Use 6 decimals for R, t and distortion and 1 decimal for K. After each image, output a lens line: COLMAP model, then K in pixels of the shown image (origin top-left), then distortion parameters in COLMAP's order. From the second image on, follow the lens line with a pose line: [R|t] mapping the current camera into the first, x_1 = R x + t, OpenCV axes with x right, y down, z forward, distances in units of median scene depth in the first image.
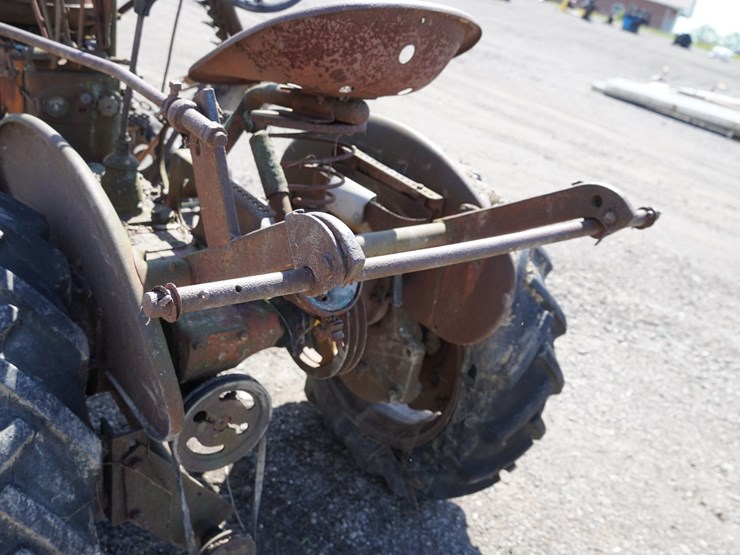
lens RADIAL K [[674.4, 0, 370.0], [0, 674.4, 277.5], [0, 0, 1]] dist [-0.045578, 0.082342]
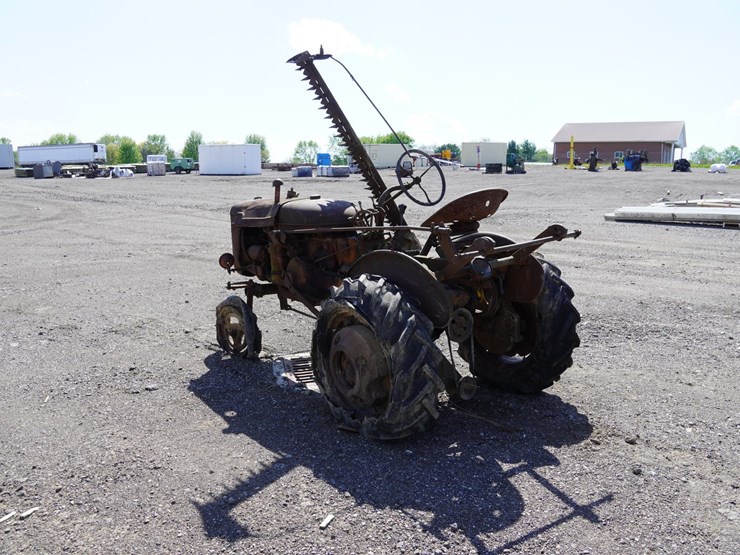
lens RADIAL K [[674.4, 0, 370.0], [0, 674.4, 277.5], [0, 0, 1]] dist [-0.045578, 0.082342]
pose [[0.969265, -0.236169, -0.068921, -0.202882], [0.207200, 0.934676, -0.288877, 0.474176], [0.132643, 0.265718, 0.954882, -1.204553]]
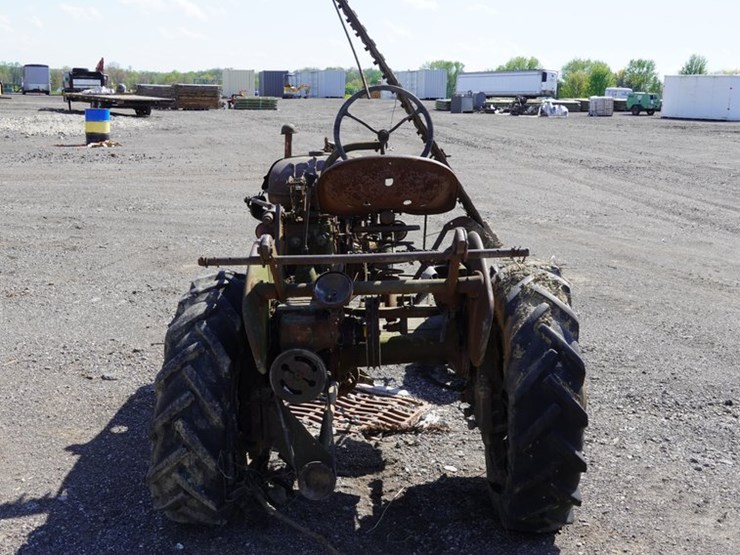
lens RADIAL K [[921.6, 0, 370.0], [0, 921.6, 277.5], [0, 0, 1]] dist [0.007867, -0.003352]
pose [[0.763044, -0.092793, -0.639651, 0.943750], [-0.130414, 0.947183, -0.292978, 0.402811], [0.633053, 0.306974, 0.710641, -0.476497]]
